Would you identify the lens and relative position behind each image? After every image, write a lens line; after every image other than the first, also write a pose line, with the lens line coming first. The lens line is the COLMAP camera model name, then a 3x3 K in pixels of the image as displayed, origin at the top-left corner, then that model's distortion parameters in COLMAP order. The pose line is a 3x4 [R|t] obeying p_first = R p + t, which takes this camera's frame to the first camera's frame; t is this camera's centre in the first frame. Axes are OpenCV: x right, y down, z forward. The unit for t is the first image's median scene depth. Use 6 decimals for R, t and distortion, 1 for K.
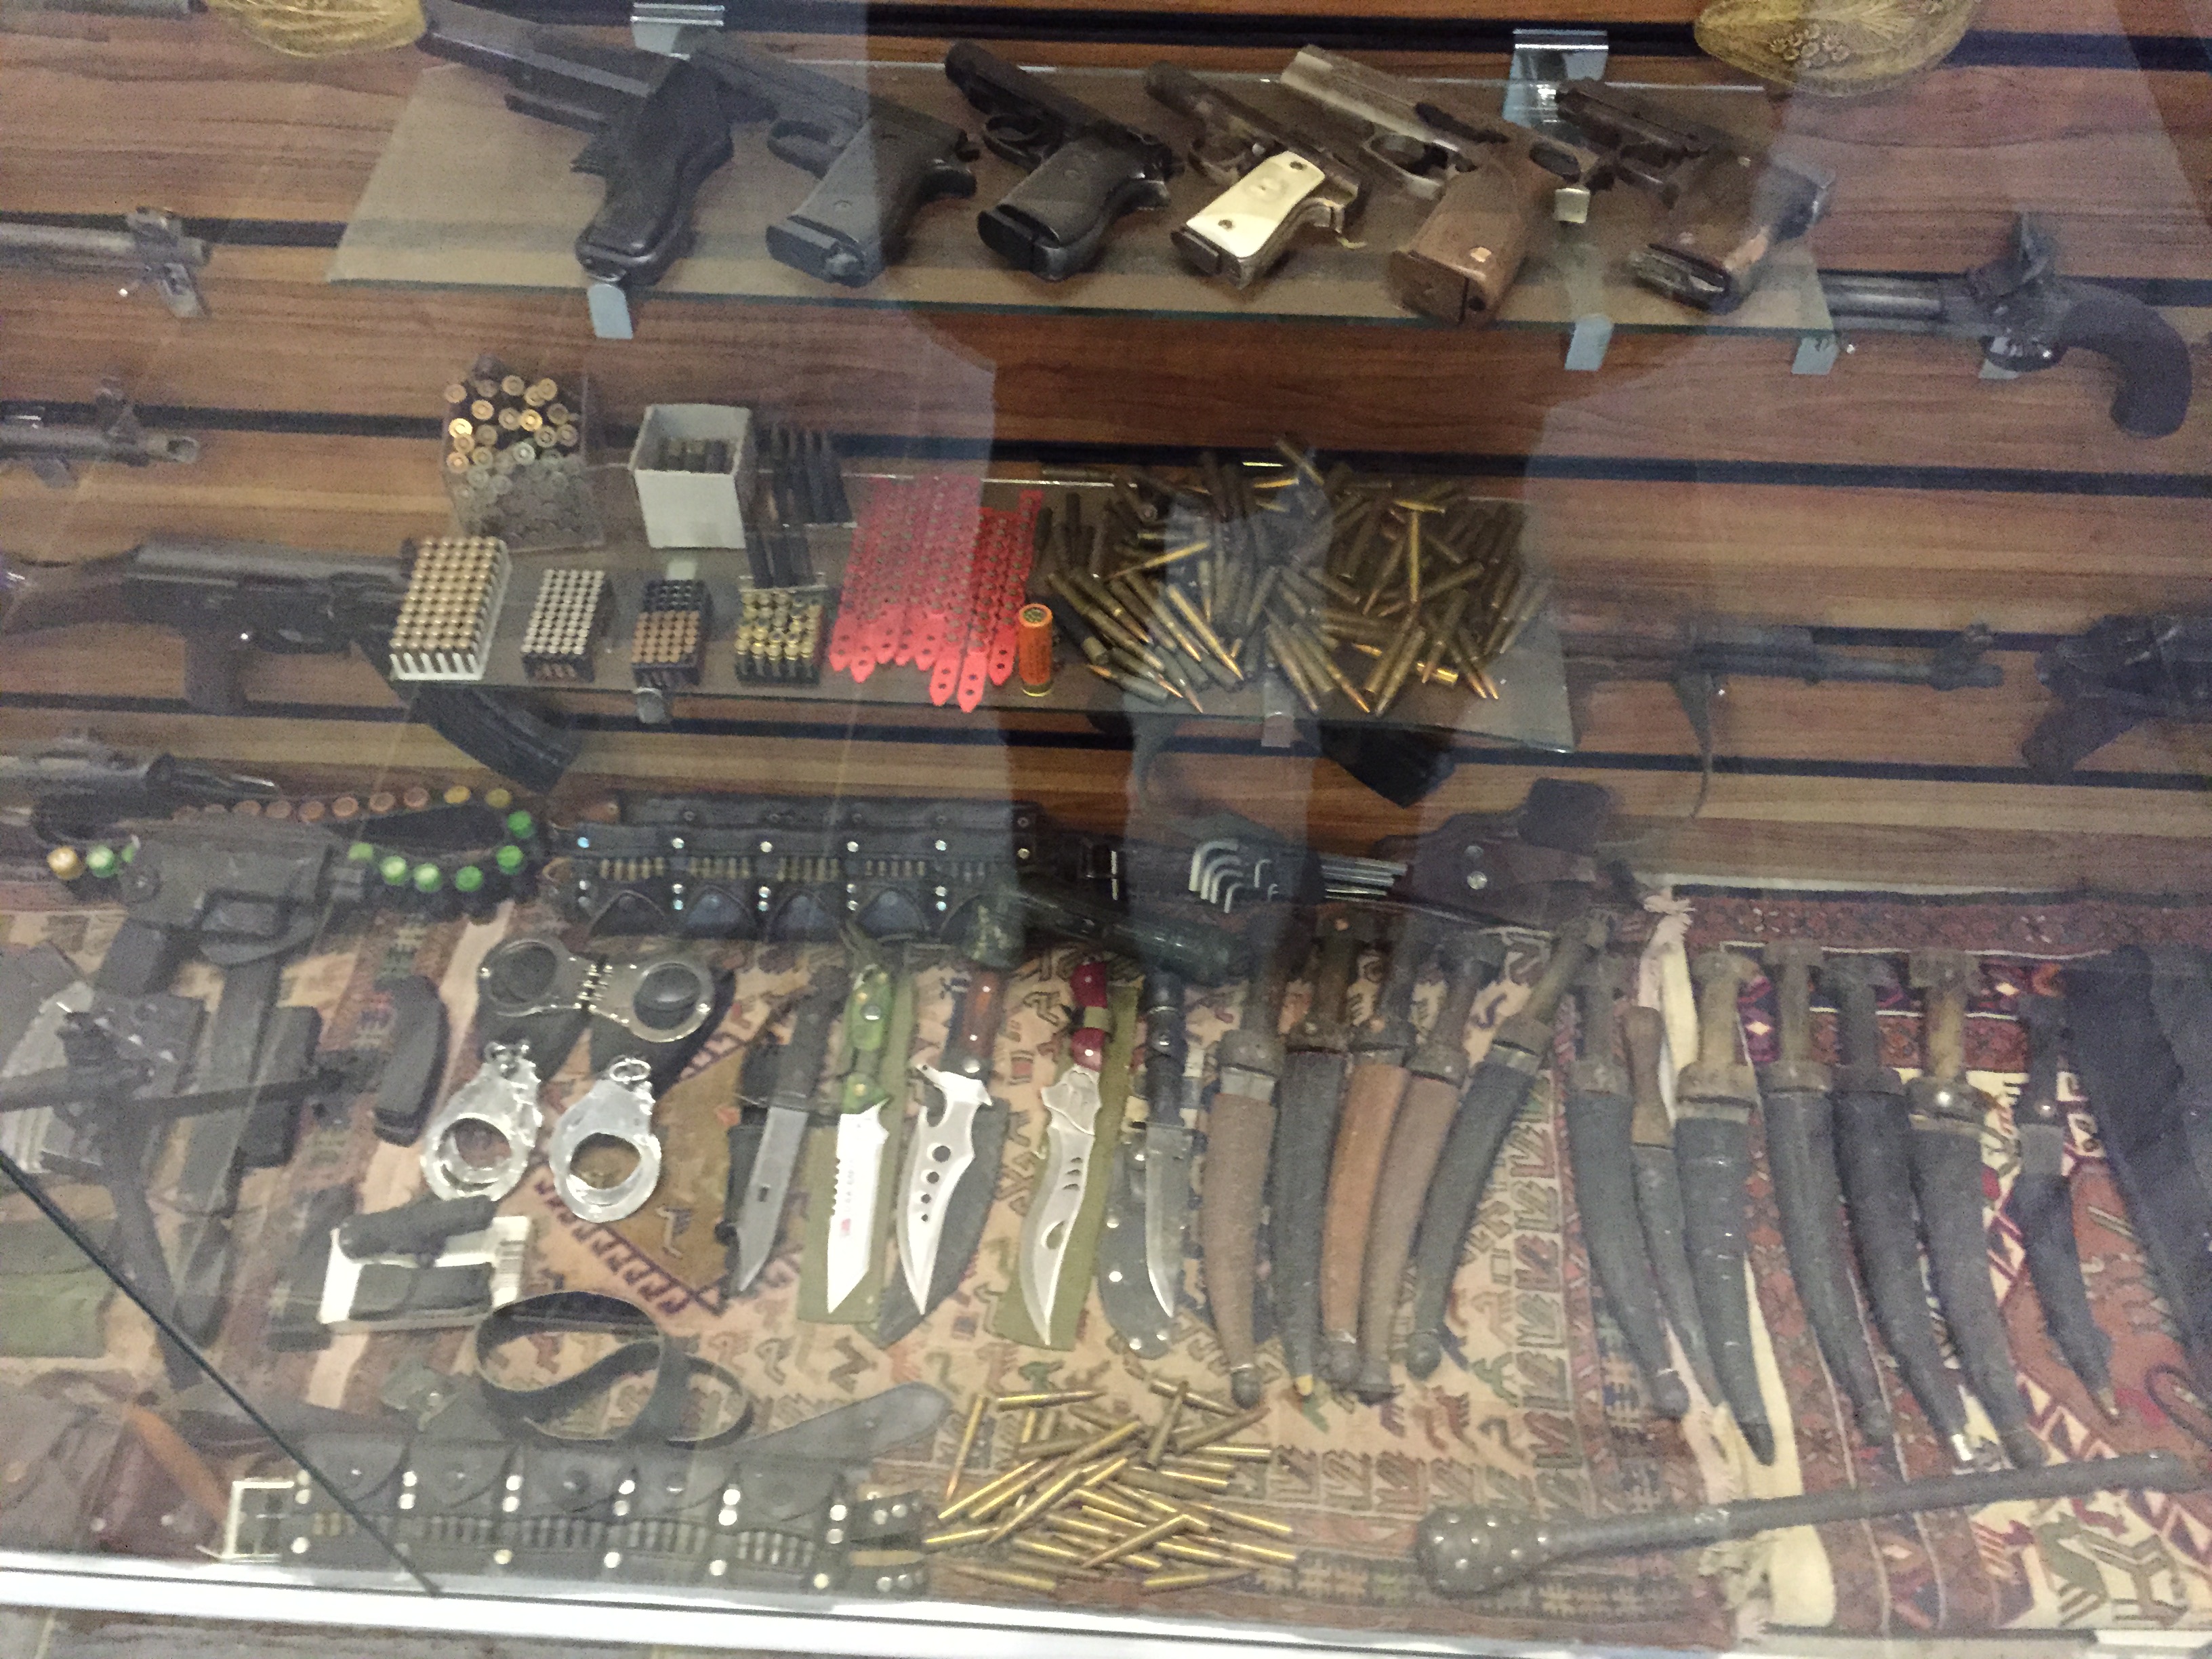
lens RADIAL K [[1877.0, 0, 1099.7], [0, 1877.0, 817.0], [0, 0, 1]] dist [0.082249, -0.103349]
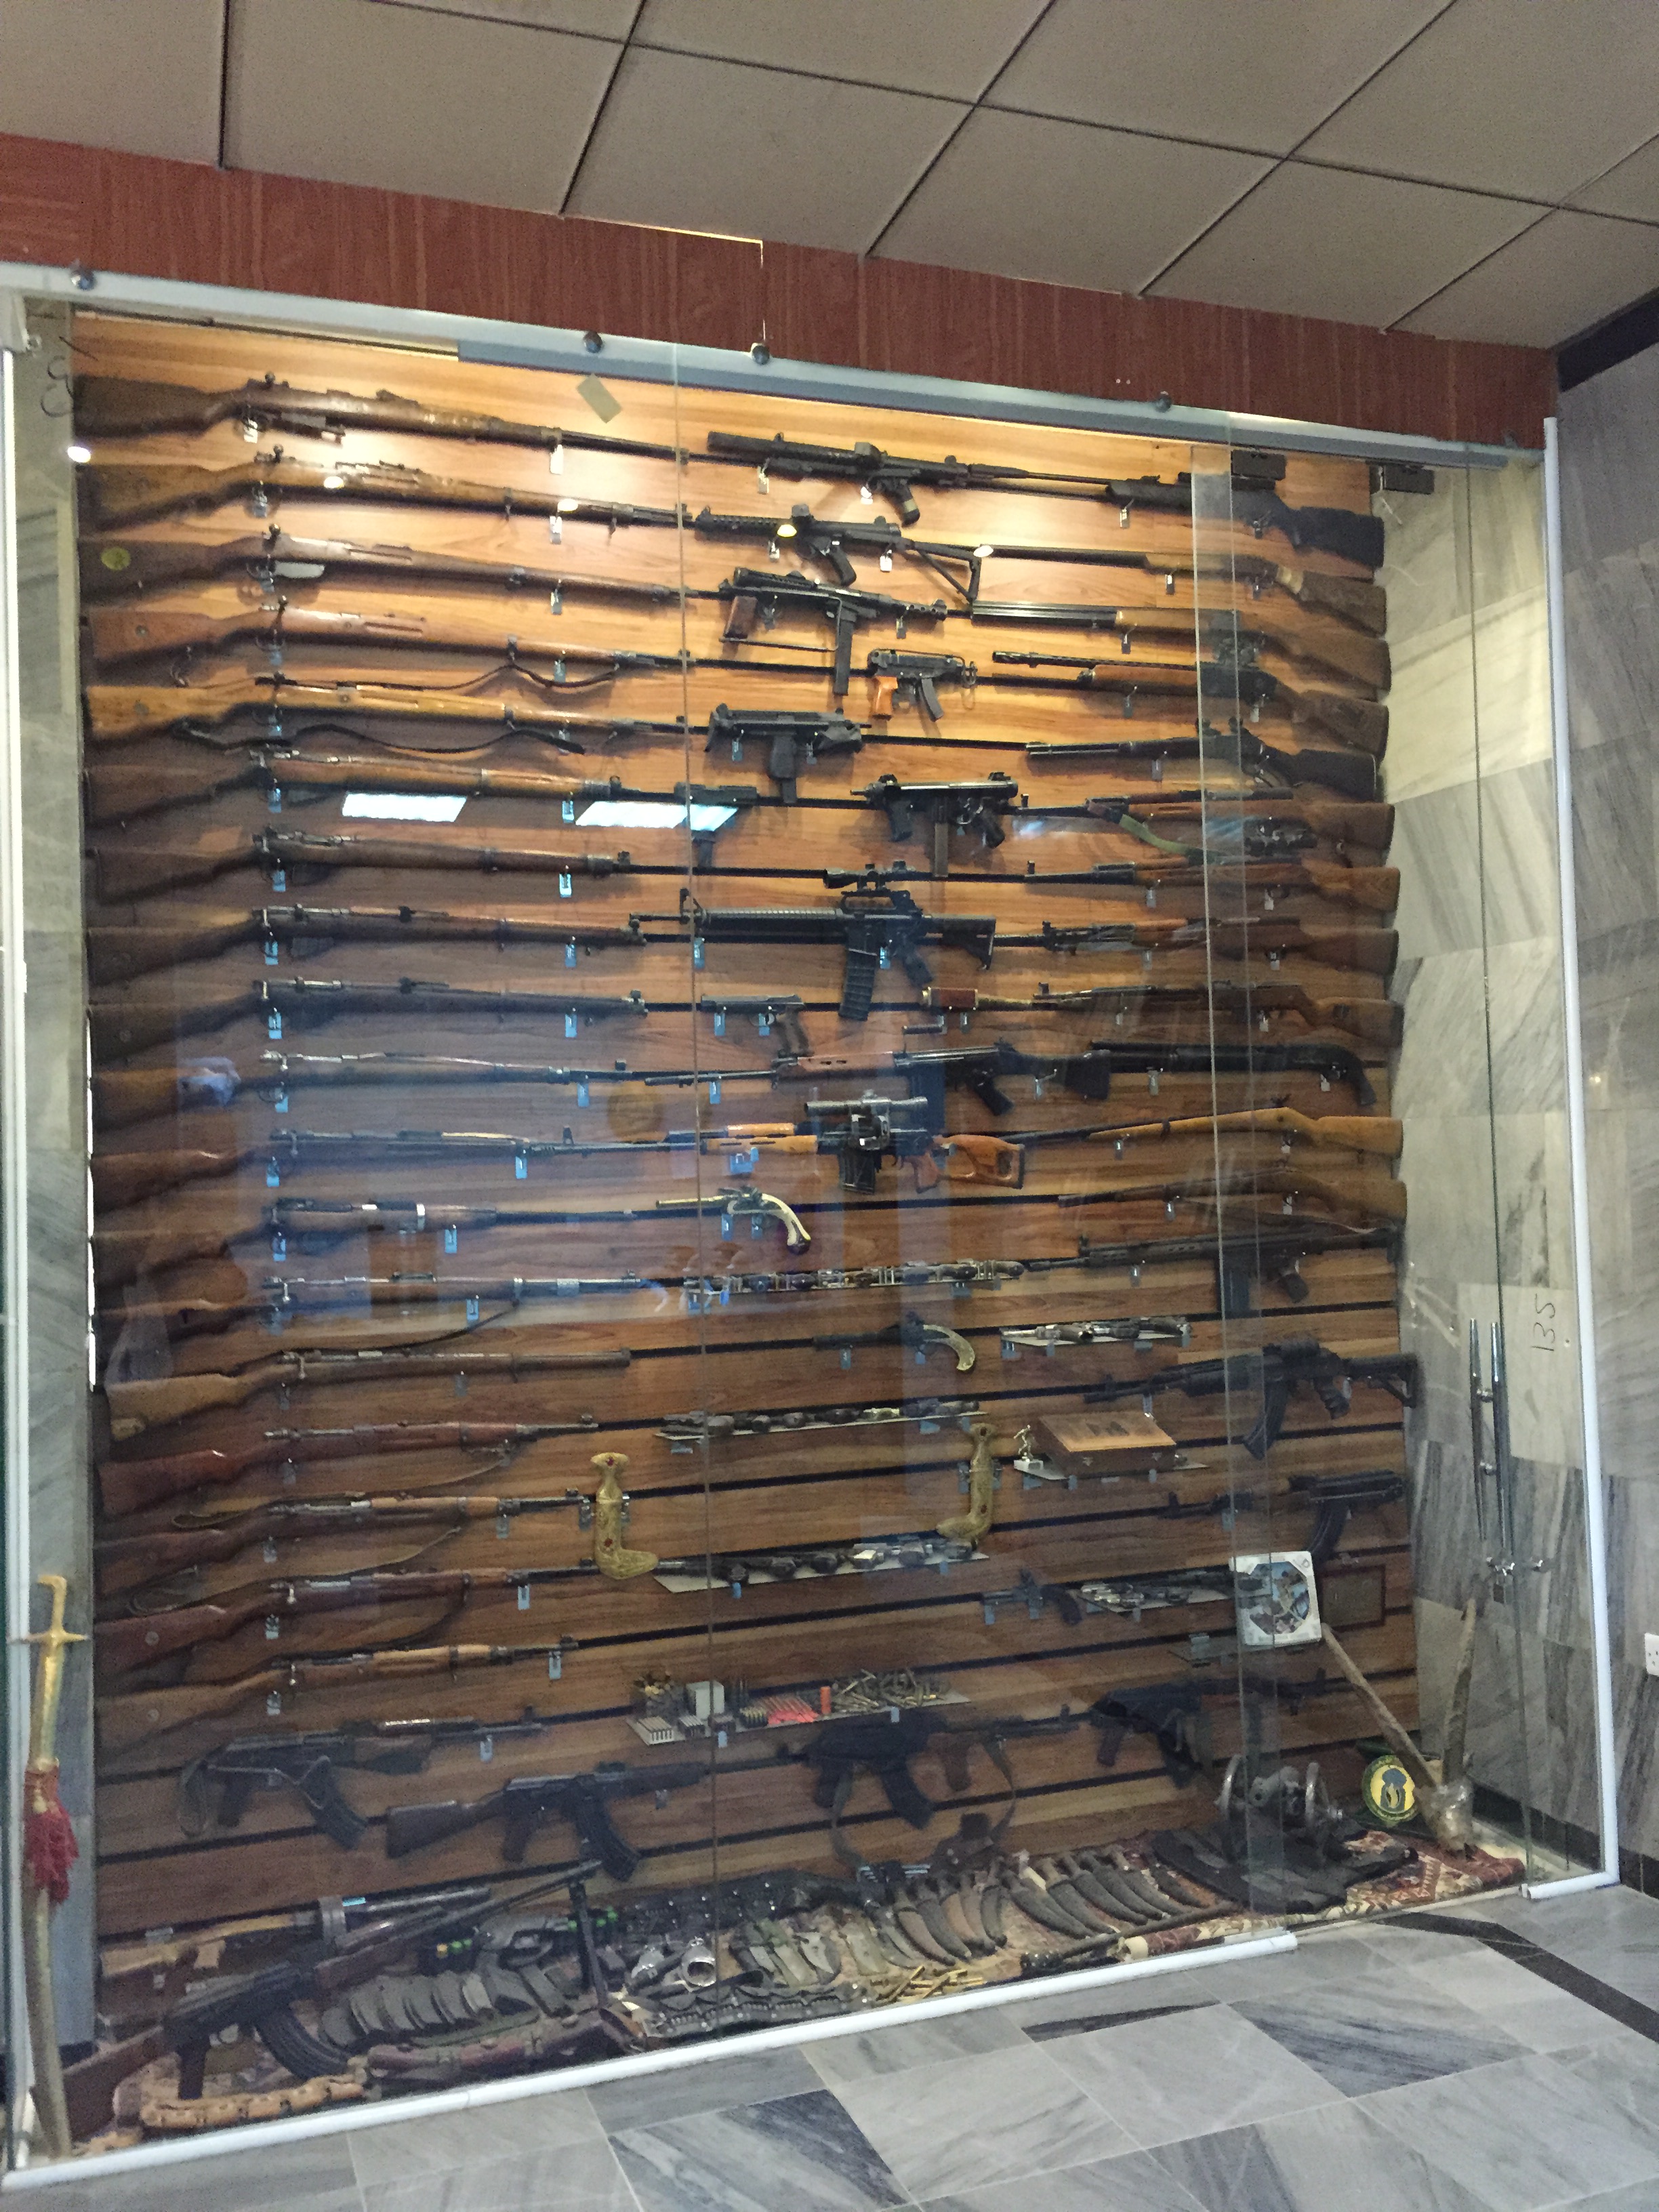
lens RADIAL K [[1877.0, 0, 833.1], [0, 1877.0, 1110.9], [0, 0, 1]] dist [0.082249, -0.103349]
pose [[0.928571, -0.028352, 0.370069, -1.041779], [0.318254, 0.573850, -0.754593, 1.563112], [-0.190970, 0.818469, 0.541884, -1.475689]]
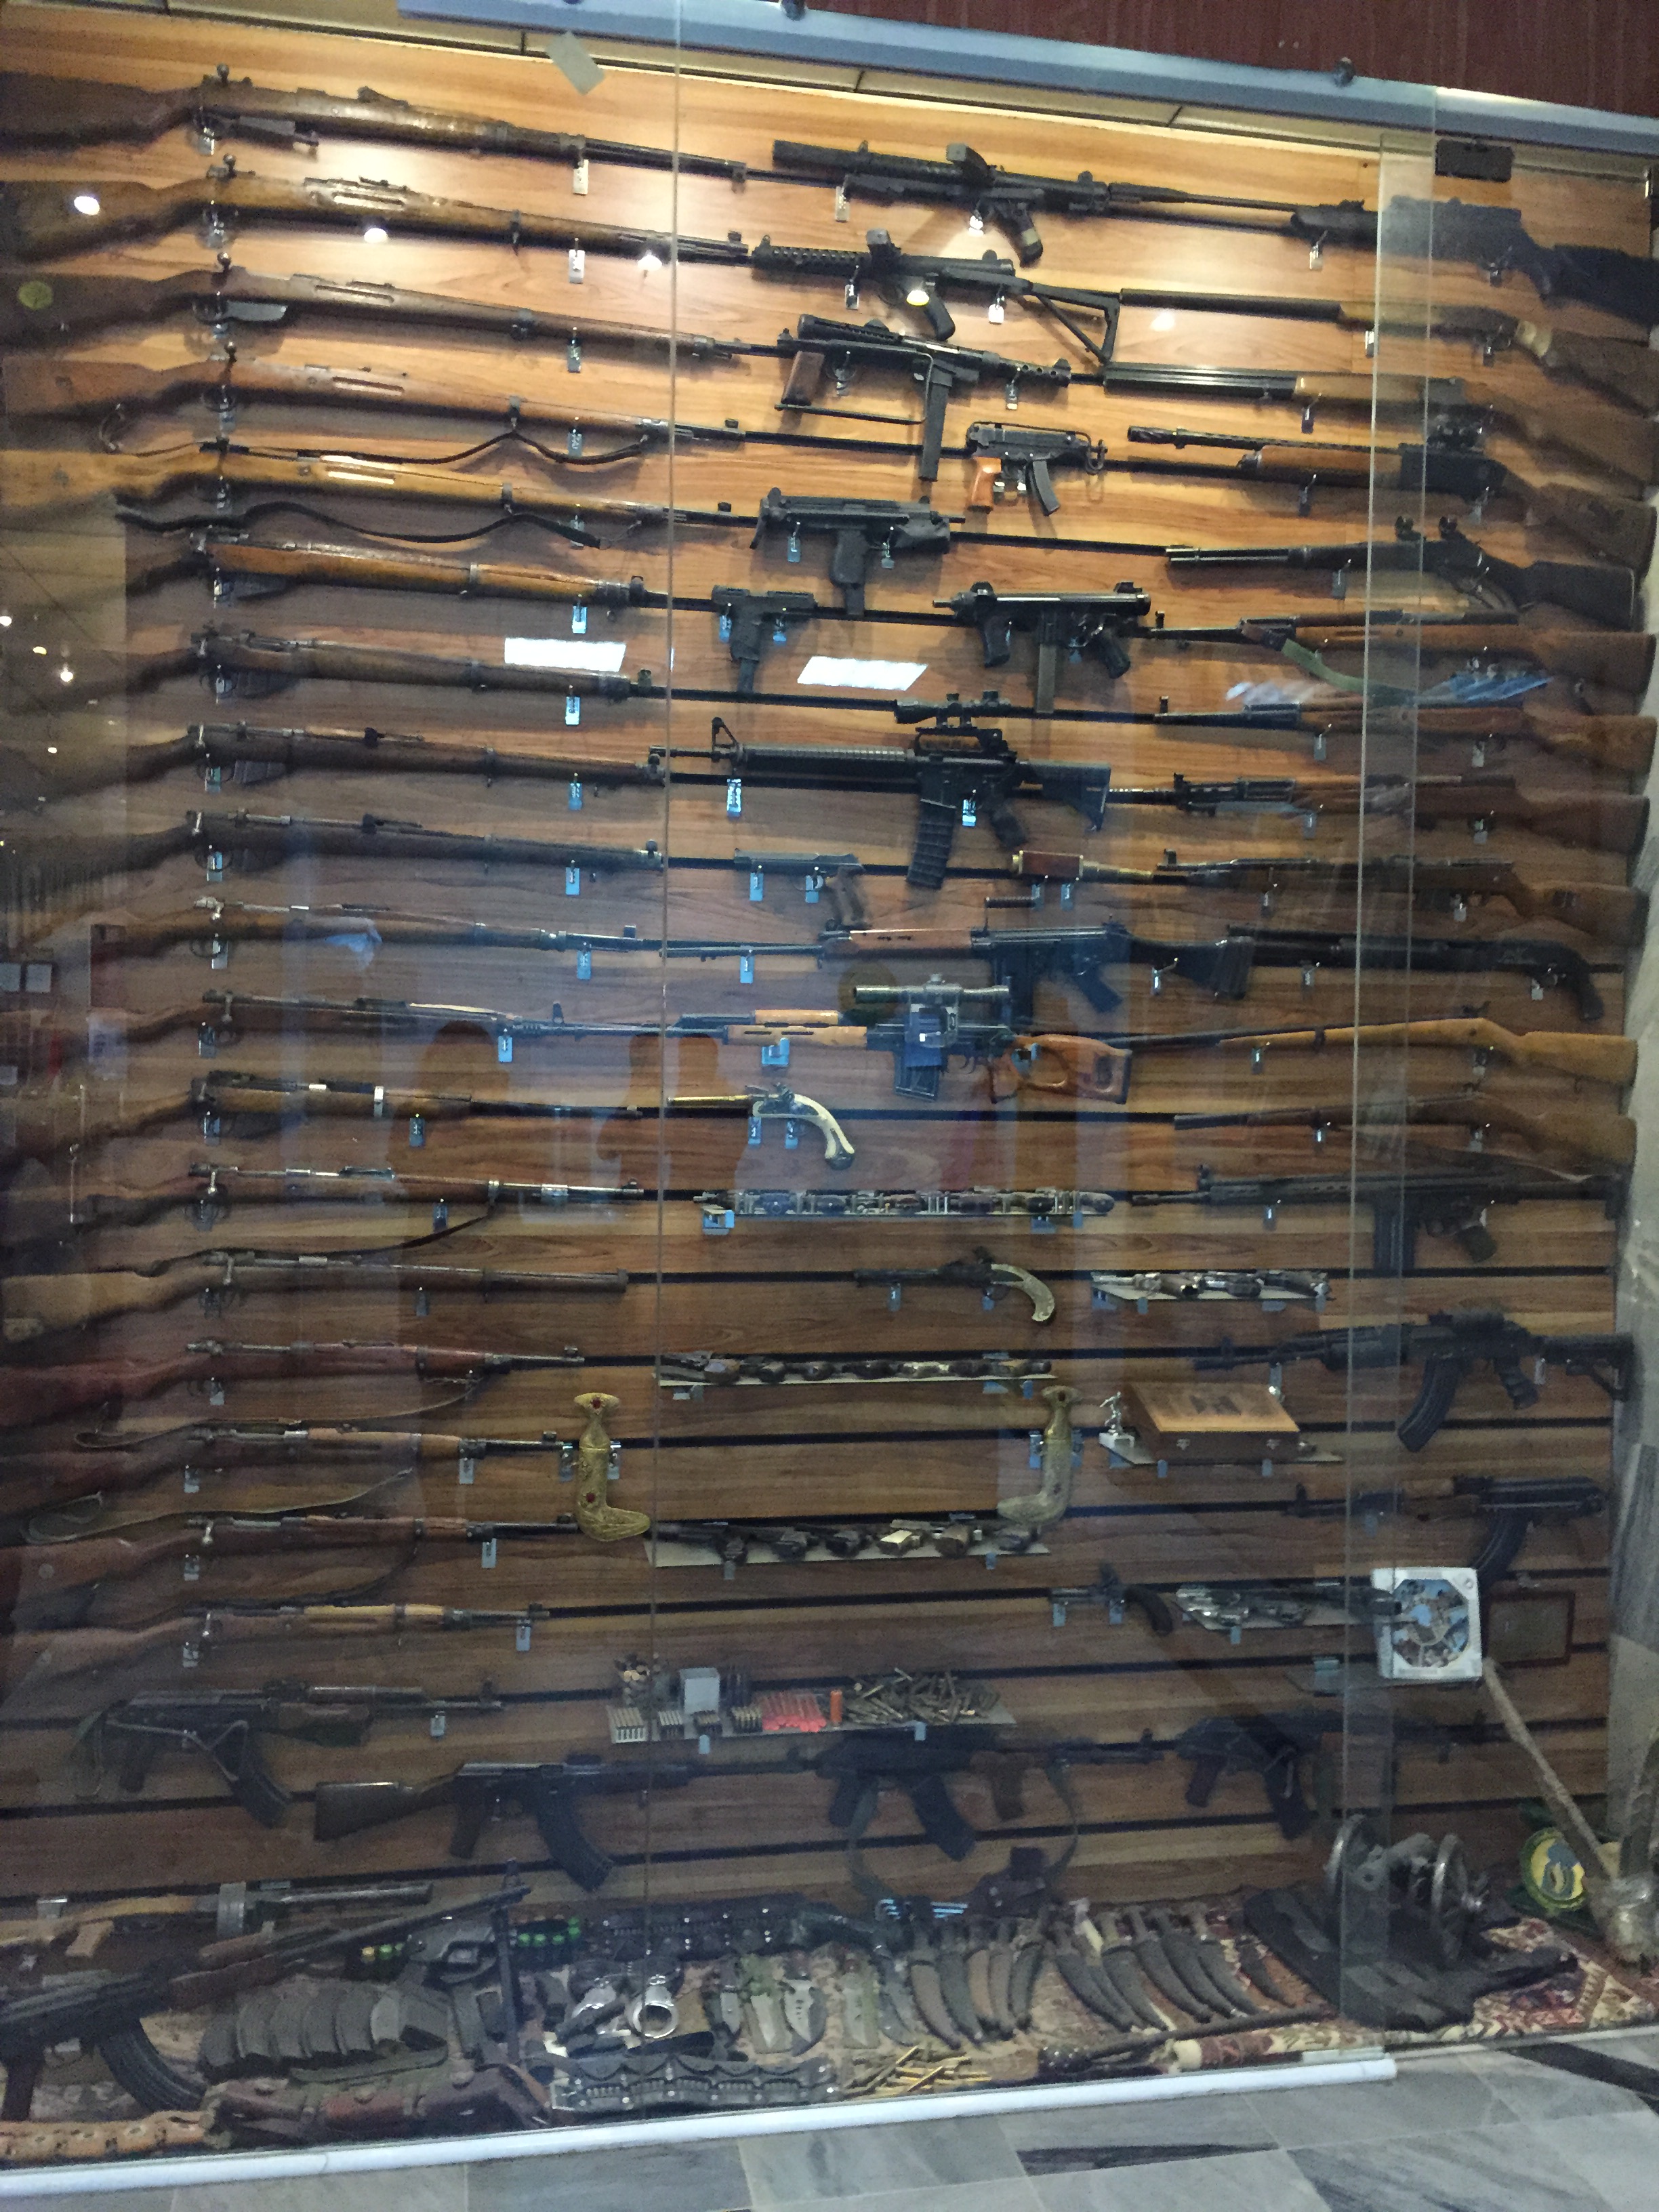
lens RADIAL K [[1877.0, 0, 838.9], [0, 1877.0, 1106.6], [0, 0, 1]] dist [0.082249, -0.103349]
pose [[0.973941, 0.000194, 0.226801, -0.556832], [0.175966, 0.630253, -0.756185, 1.236392], [-0.143089, 0.776389, 0.613796, -1.239201]]
